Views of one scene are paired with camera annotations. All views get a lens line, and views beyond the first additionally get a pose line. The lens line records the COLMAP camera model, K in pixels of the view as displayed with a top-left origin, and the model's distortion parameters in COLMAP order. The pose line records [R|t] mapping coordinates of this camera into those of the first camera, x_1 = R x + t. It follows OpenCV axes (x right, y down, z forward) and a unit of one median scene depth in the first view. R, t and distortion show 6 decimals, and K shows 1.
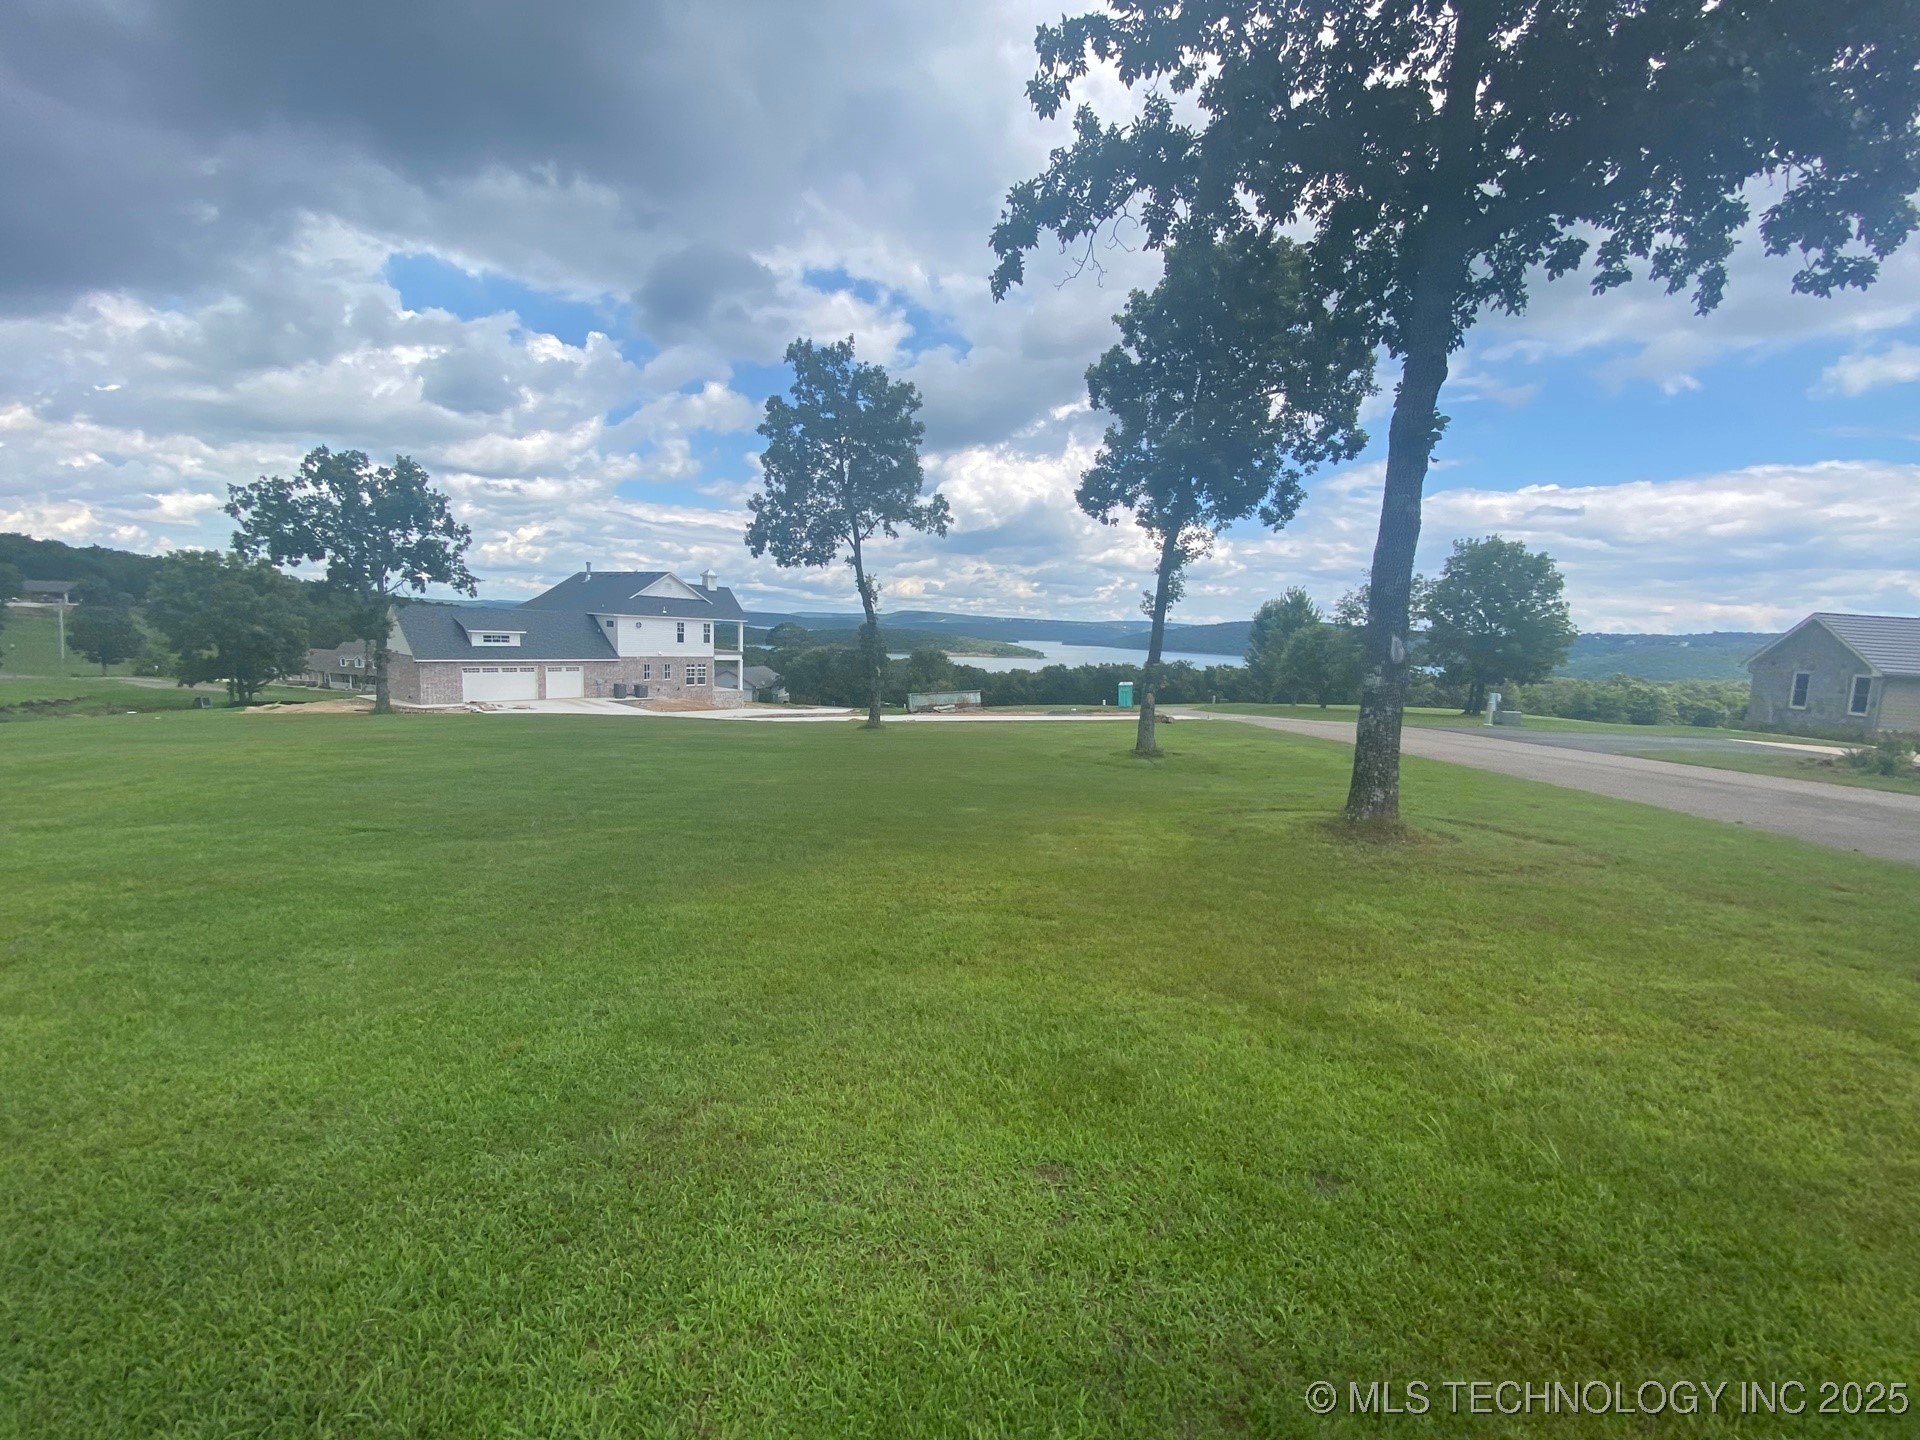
lens RADIAL K [[764.3, 0, 957.4], [0, 764.3, 732.0], [0, 0, 1]] dist [0.004939, -0.013947]
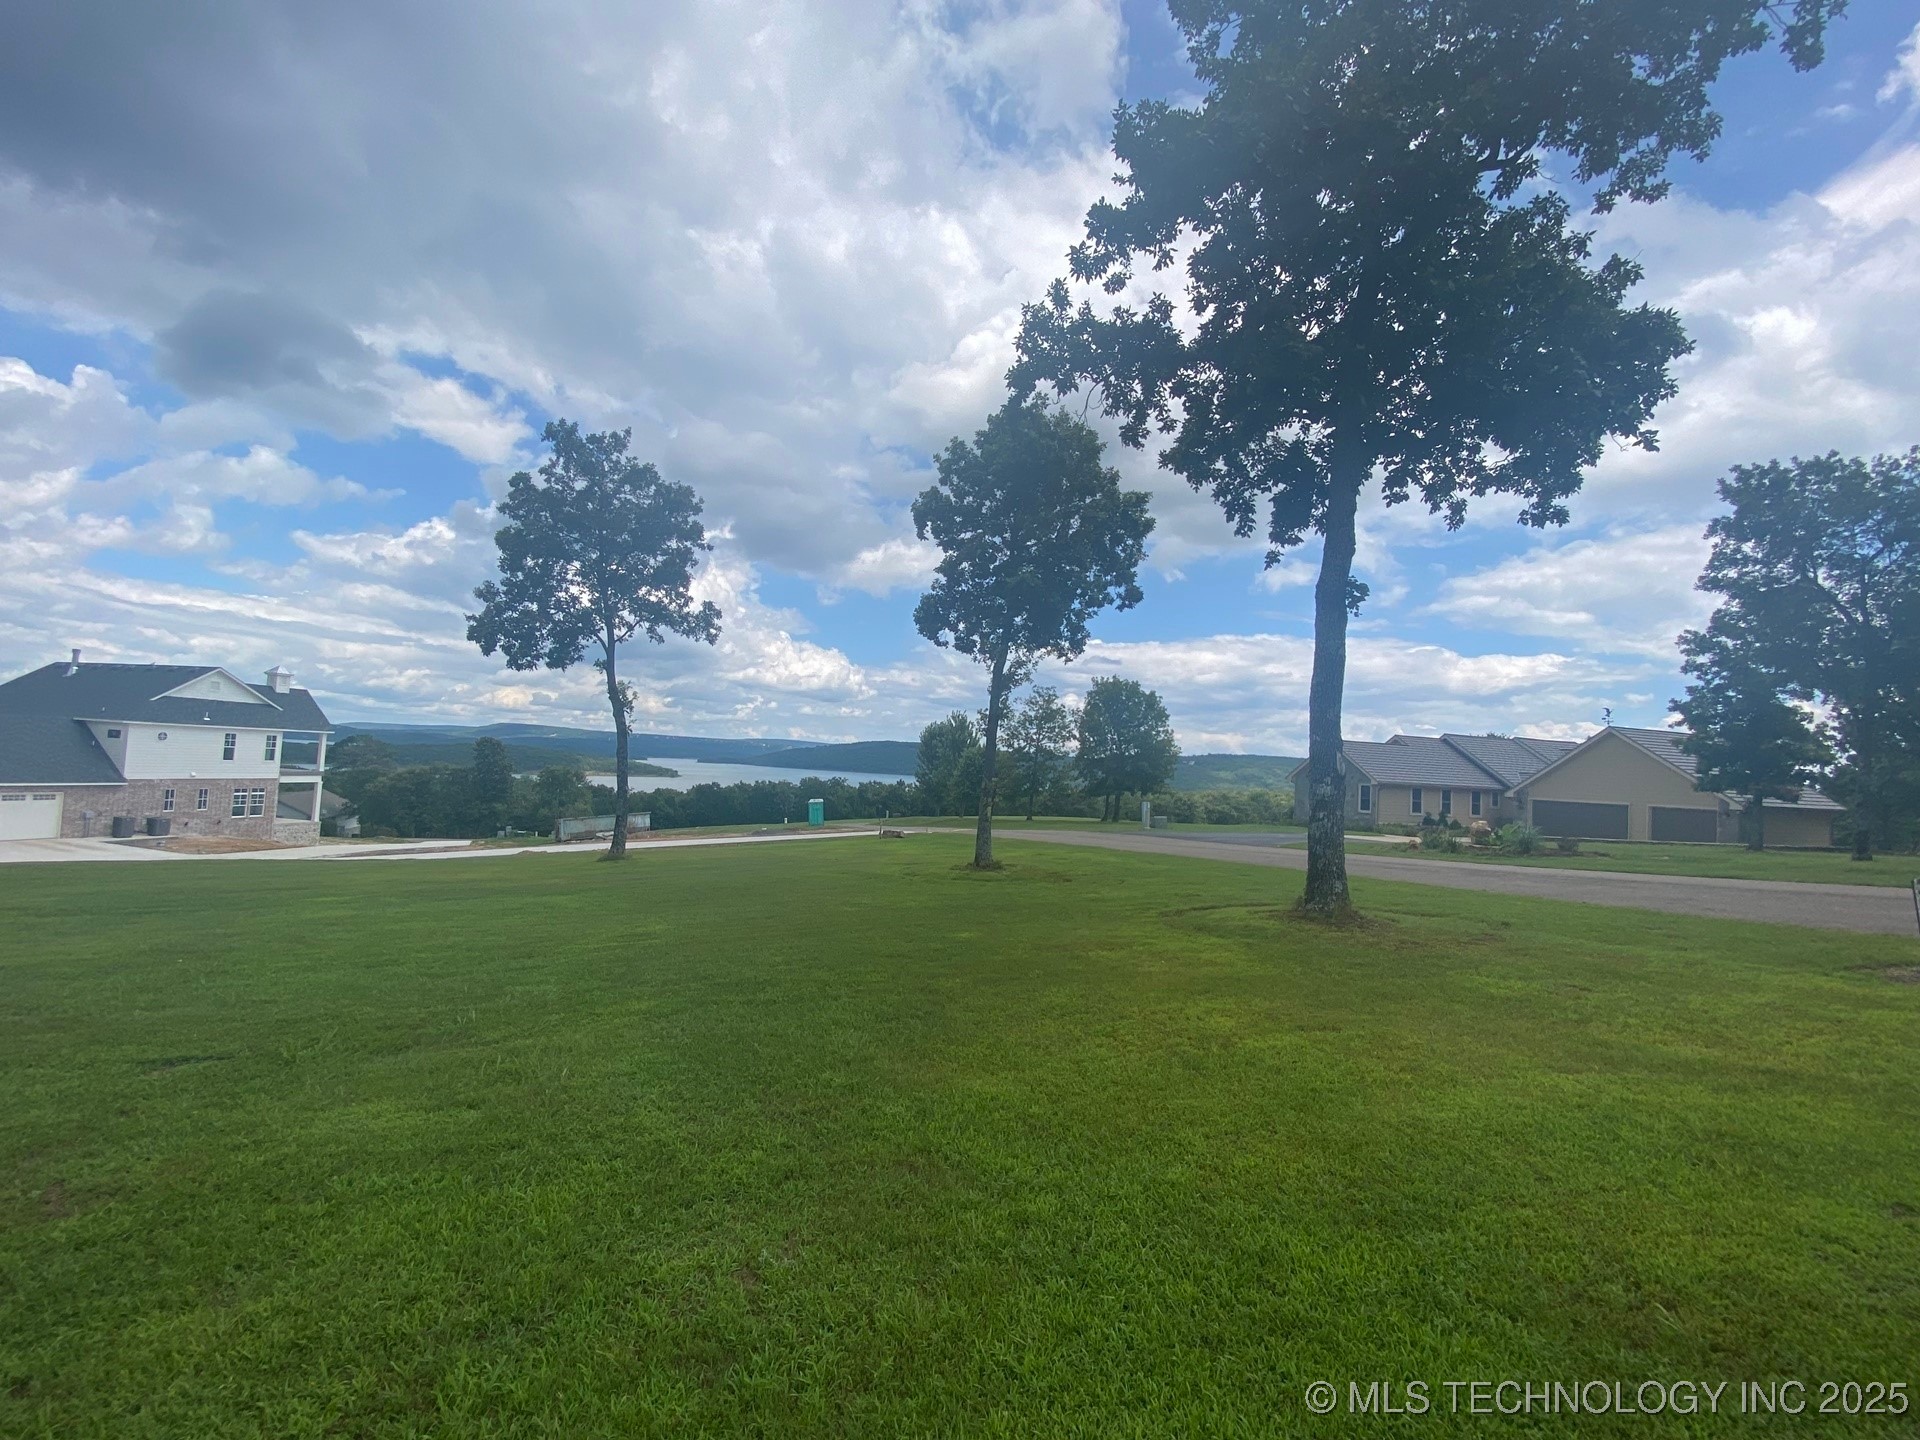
lens RADIAL K [[764.3, 0, 947.6], [0, 764.3, 708.1], [0, 0, 1]] dist [0.004939, -0.013947]
pose [[0.897157, 0.032704, 0.440500, -0.152101], [0.049577, 0.983499, -0.173990, -0.004031], [-0.438921, 0.177936, 0.880731, 0.058430]]
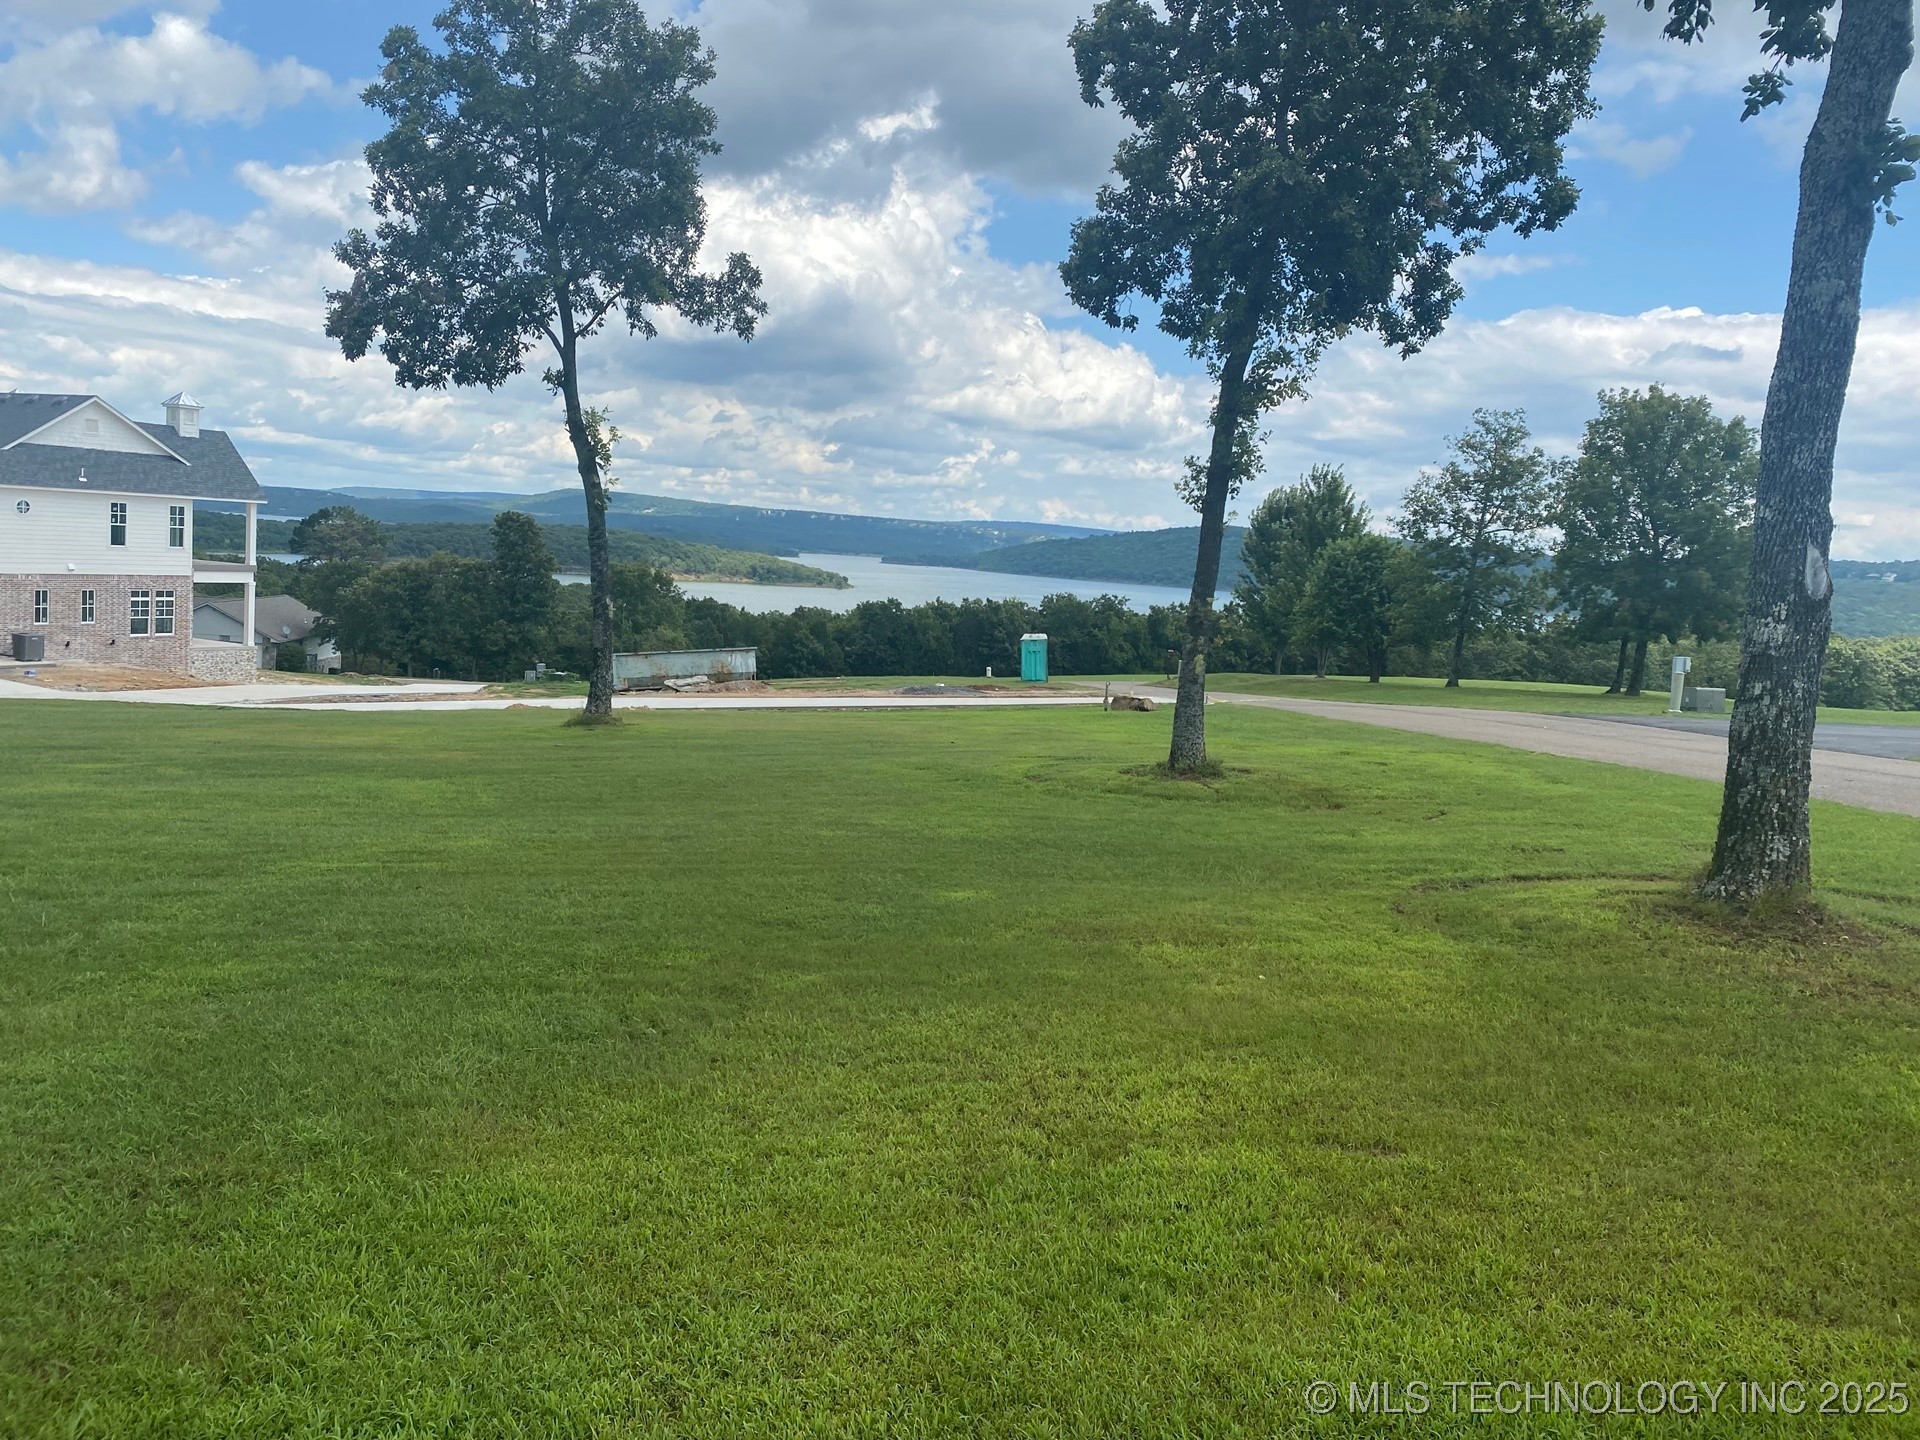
lens RADIAL K [[1438.9, 0, 966.4], [0, 1438.9, 705.9], [0, 0, 1]] dist [0.041300, -0.064931]
pose [[0.980479, -0.003122, 0.196600, -0.058147], [0.006032, 0.999881, -0.014203, -0.001481], [-0.196532, 0.015111, 0.980381, 0.041066]]
